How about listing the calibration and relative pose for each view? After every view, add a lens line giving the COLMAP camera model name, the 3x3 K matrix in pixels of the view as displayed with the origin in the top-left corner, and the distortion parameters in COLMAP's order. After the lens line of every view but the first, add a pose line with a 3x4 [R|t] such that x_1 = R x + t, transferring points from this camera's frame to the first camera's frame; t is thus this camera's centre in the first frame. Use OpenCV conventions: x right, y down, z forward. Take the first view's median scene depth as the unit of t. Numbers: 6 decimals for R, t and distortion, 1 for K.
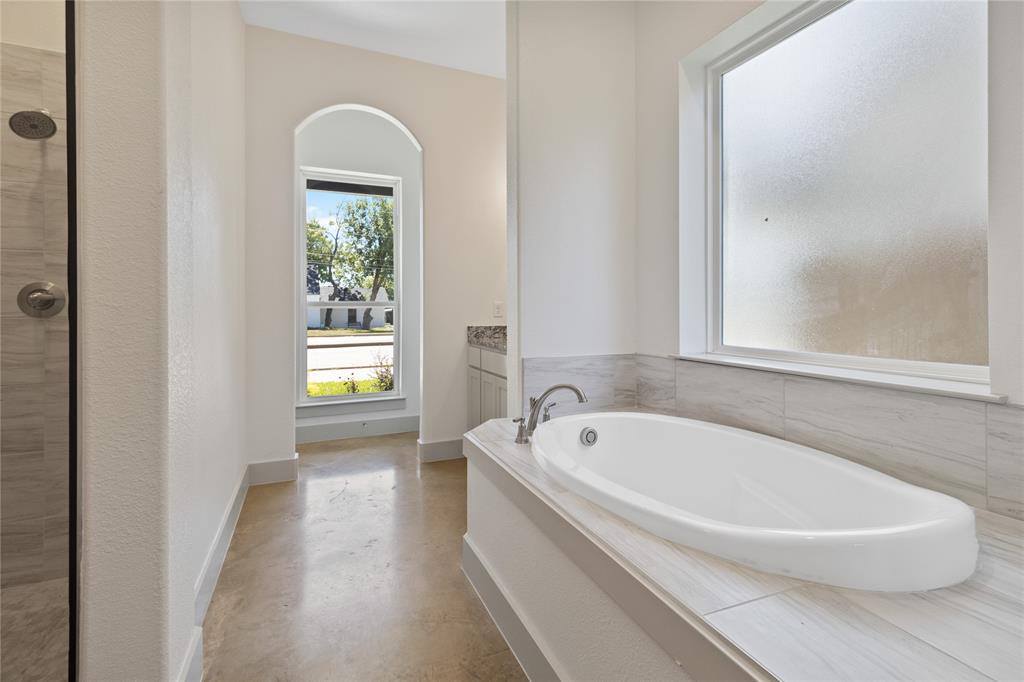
lens RADIAL K [[474.7, 0, 514.8], [0, 474.7, 313.6], [0, 0, 1]] dist [0.006520, 0.000263]
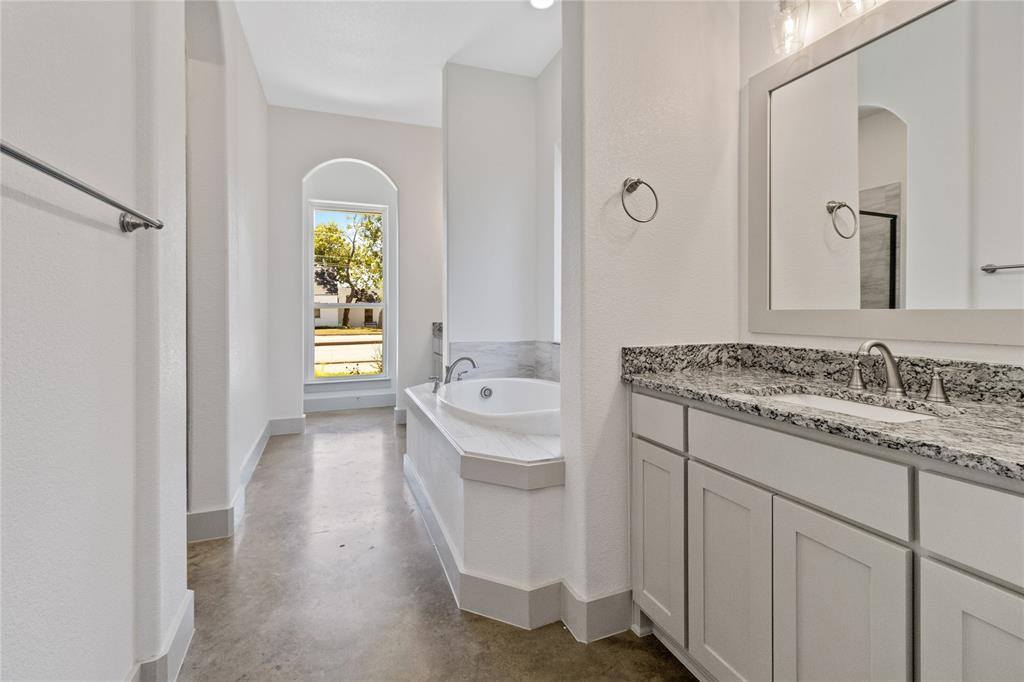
lens RADIAL K [[474.7, 0, 514.8], [0, 474.7, 313.6], [0, 0, 1]] dist [0.006520, 0.000263]
pose [[0.999334, 0.001770, -0.036448, 0.180358], [-0.001791, 0.999998, -0.000525, 0.002505], [0.036447, 0.000590, 0.999335, -0.317848]]
